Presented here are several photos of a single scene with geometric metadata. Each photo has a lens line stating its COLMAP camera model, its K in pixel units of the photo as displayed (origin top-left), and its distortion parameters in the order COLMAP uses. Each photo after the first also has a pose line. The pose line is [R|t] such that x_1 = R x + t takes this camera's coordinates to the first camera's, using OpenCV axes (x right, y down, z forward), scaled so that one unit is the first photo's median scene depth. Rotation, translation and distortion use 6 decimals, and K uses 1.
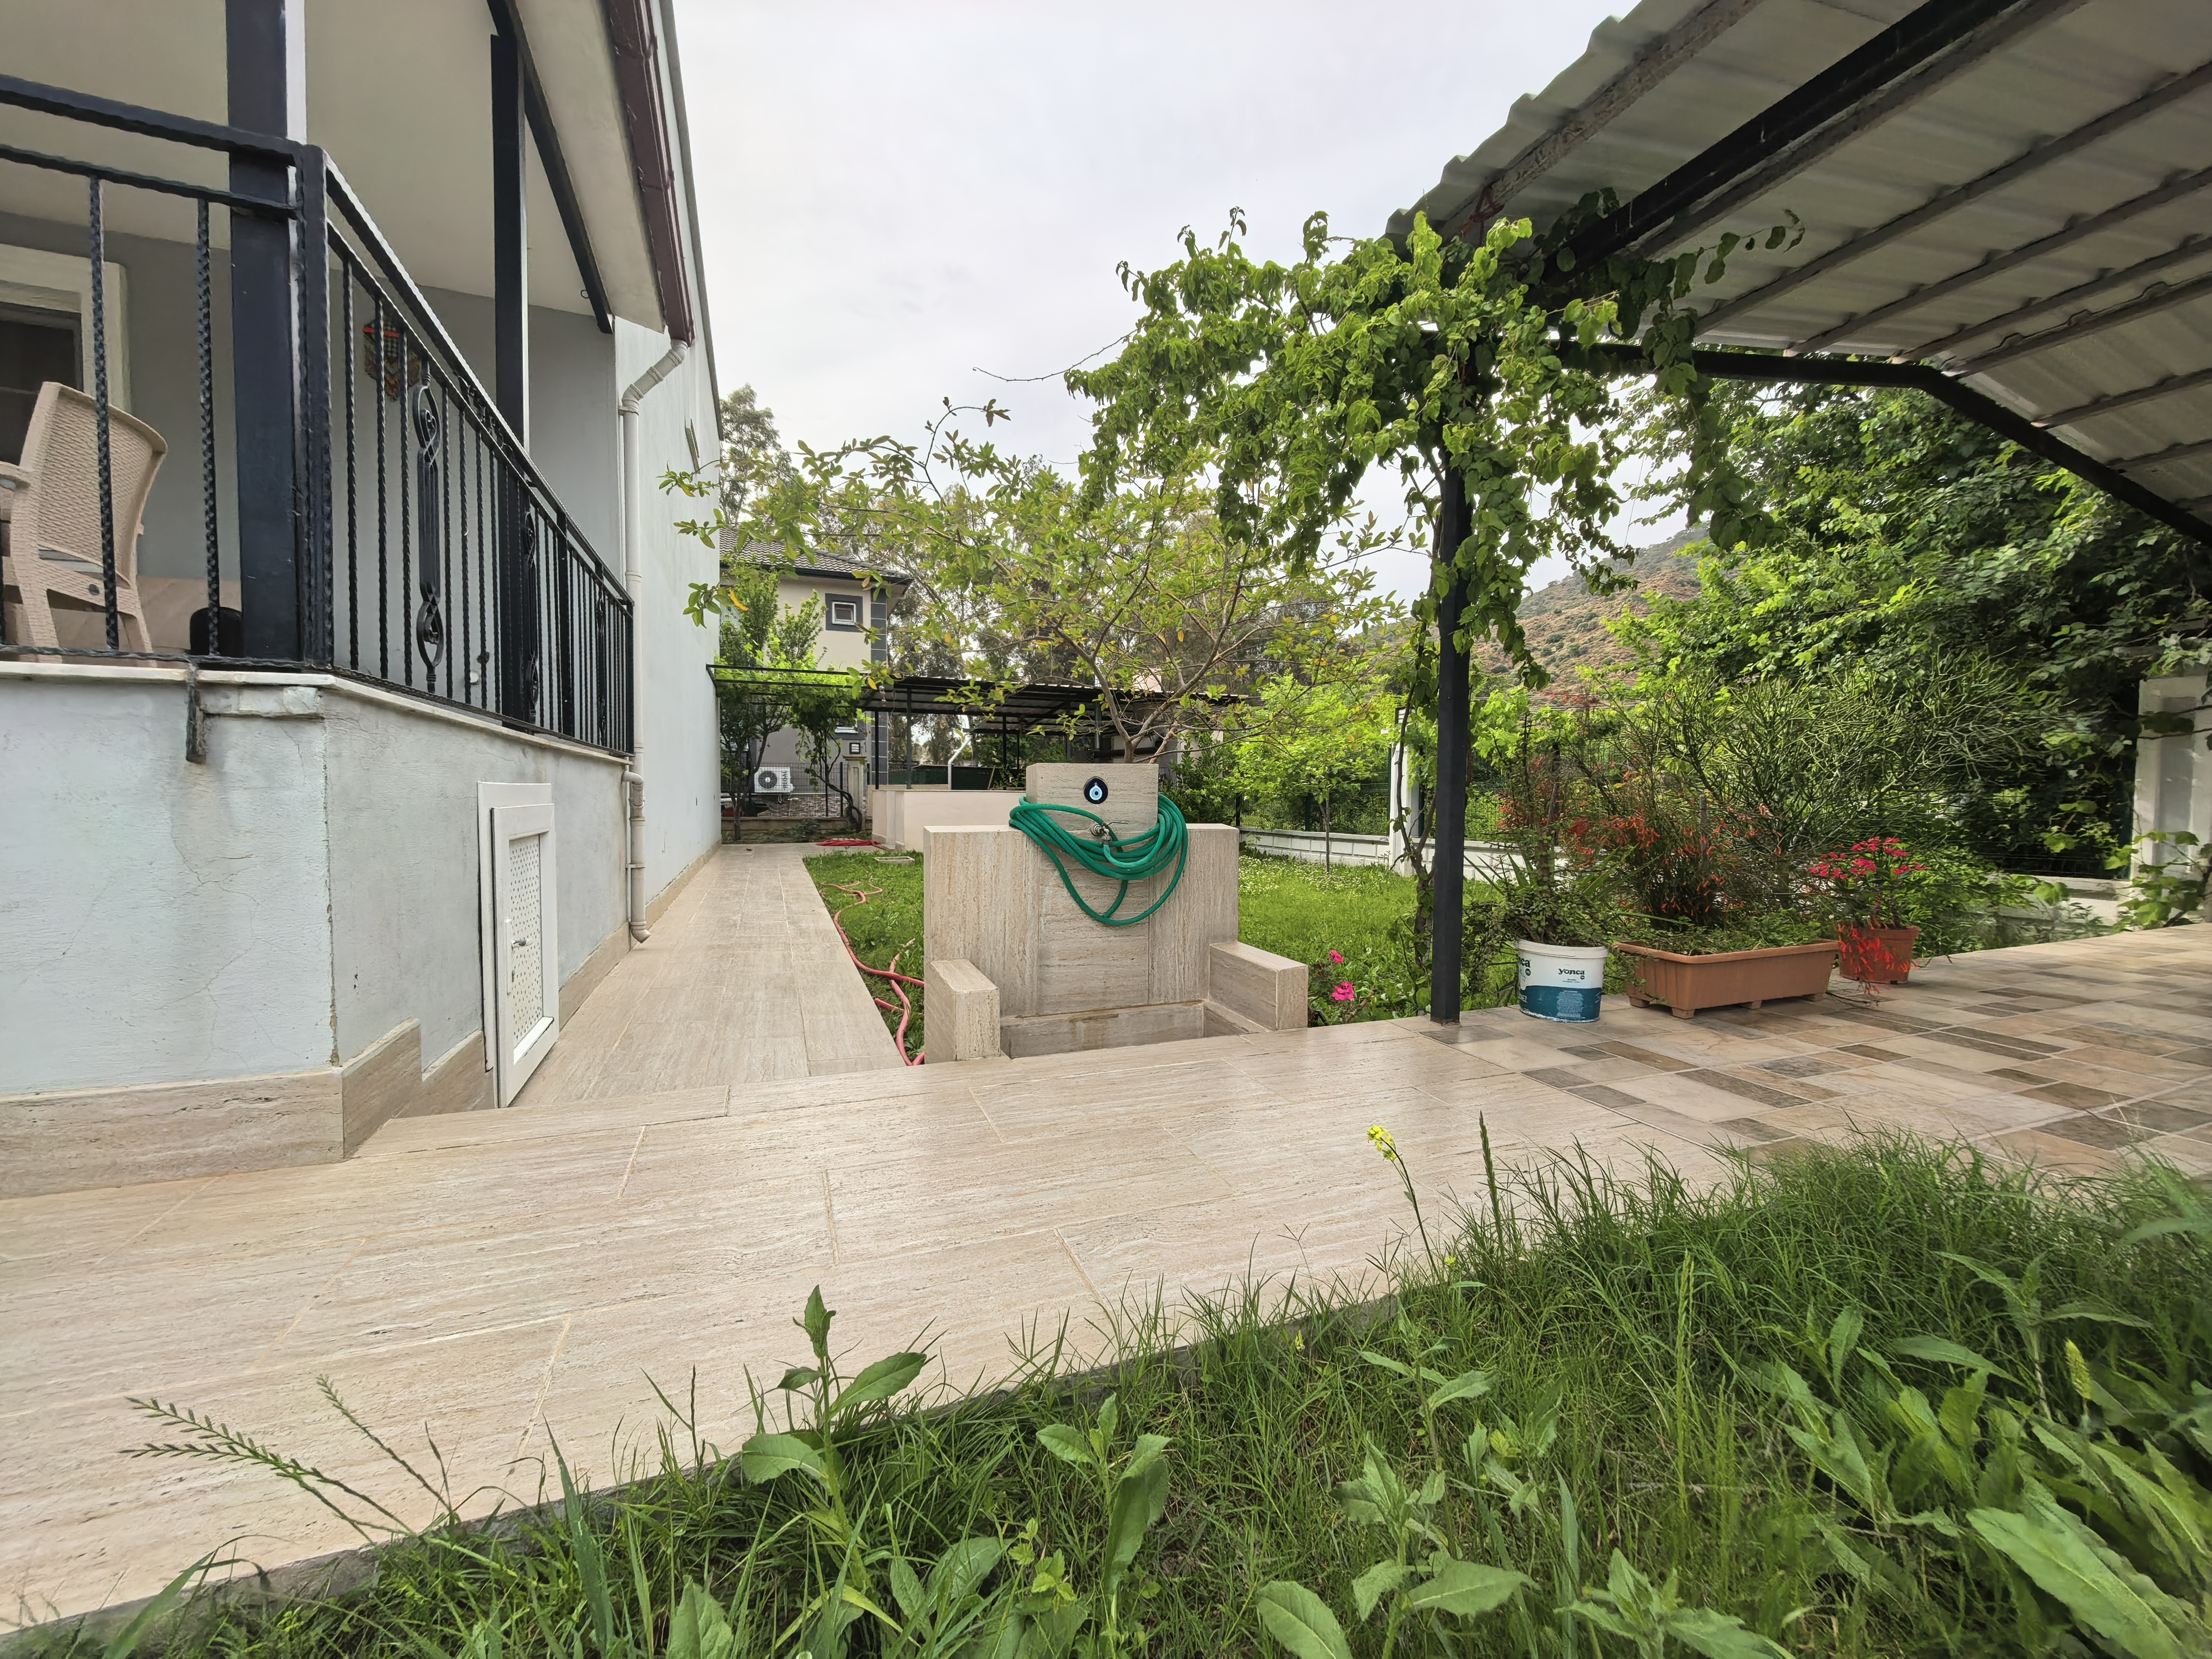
lens RADIAL K [[862.4, 0, 1108.6], [0, 862.4, 828.5], [0, 0, 1]] dist [0.007693, -0.004398]
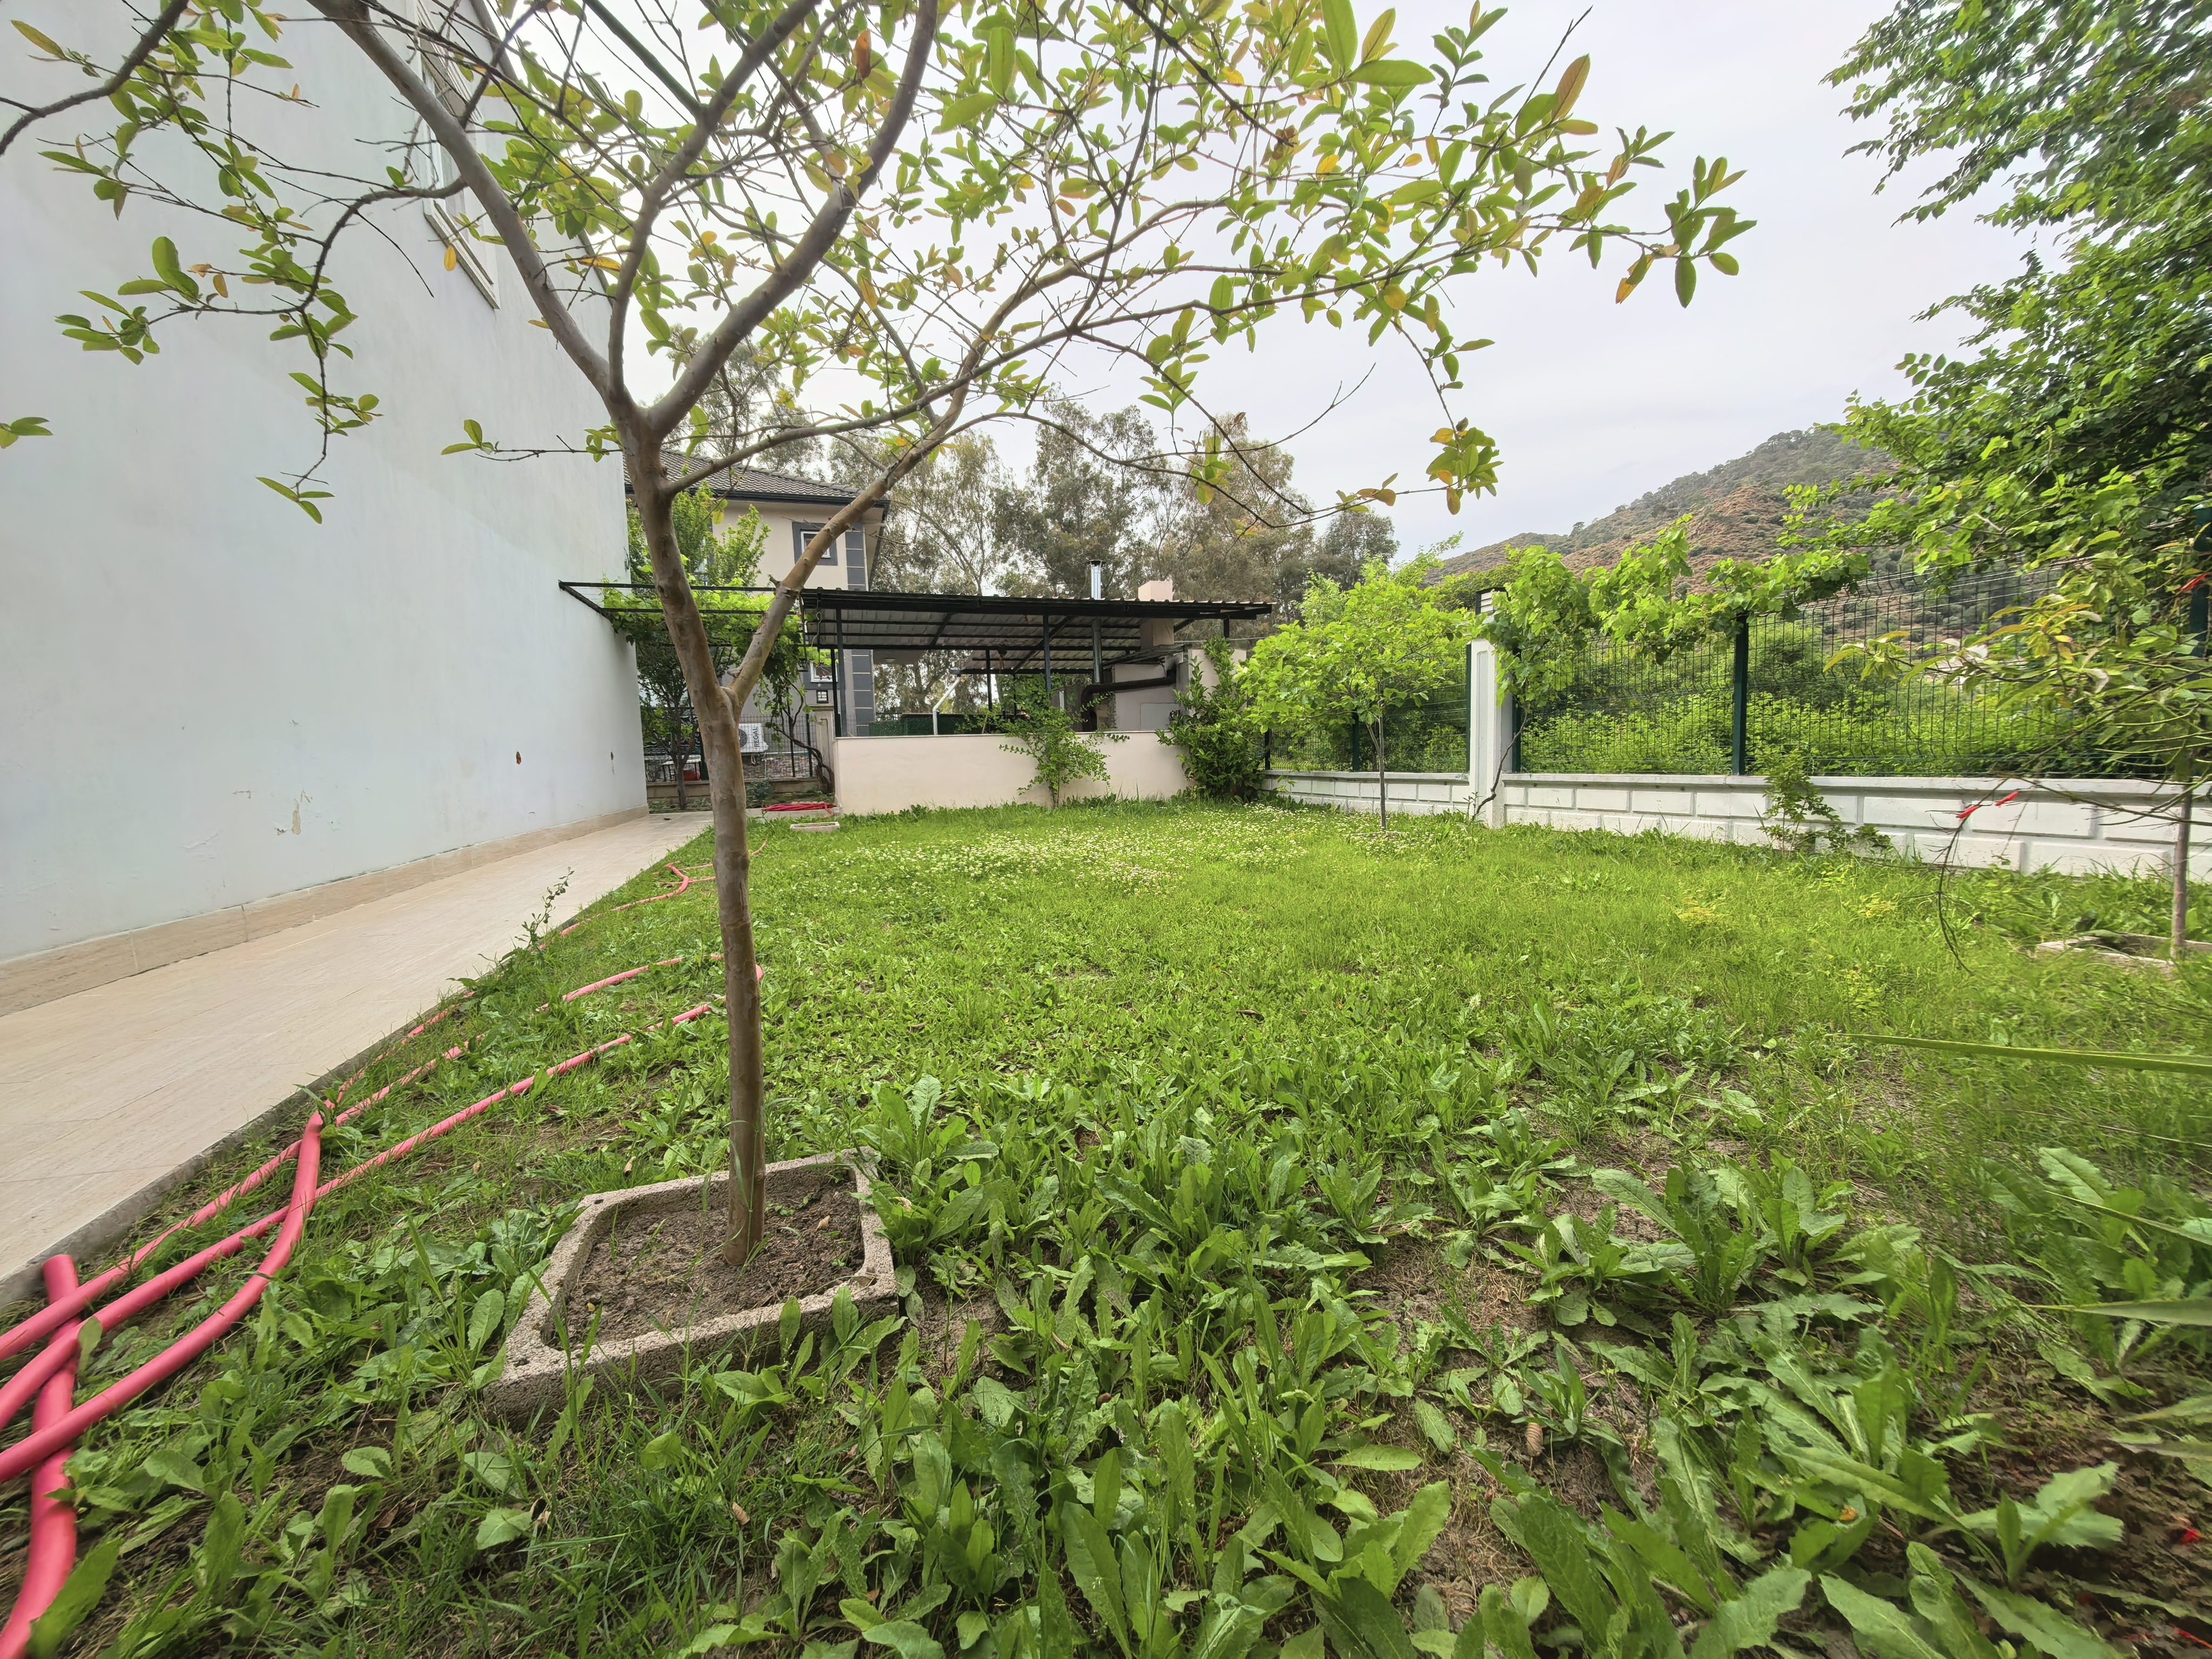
lens RADIAL K [[862.4, 0, 1103.6], [0, 862.4, 827.3], [0, 0, 1]] dist [0.007693, -0.004398]
pose [[0.997344, -0.031439, -0.065708, 0.054489], [0.034642, 0.998237, 0.048188, 0.007416], [0.064077, -0.050336, 0.996675, 0.212162]]
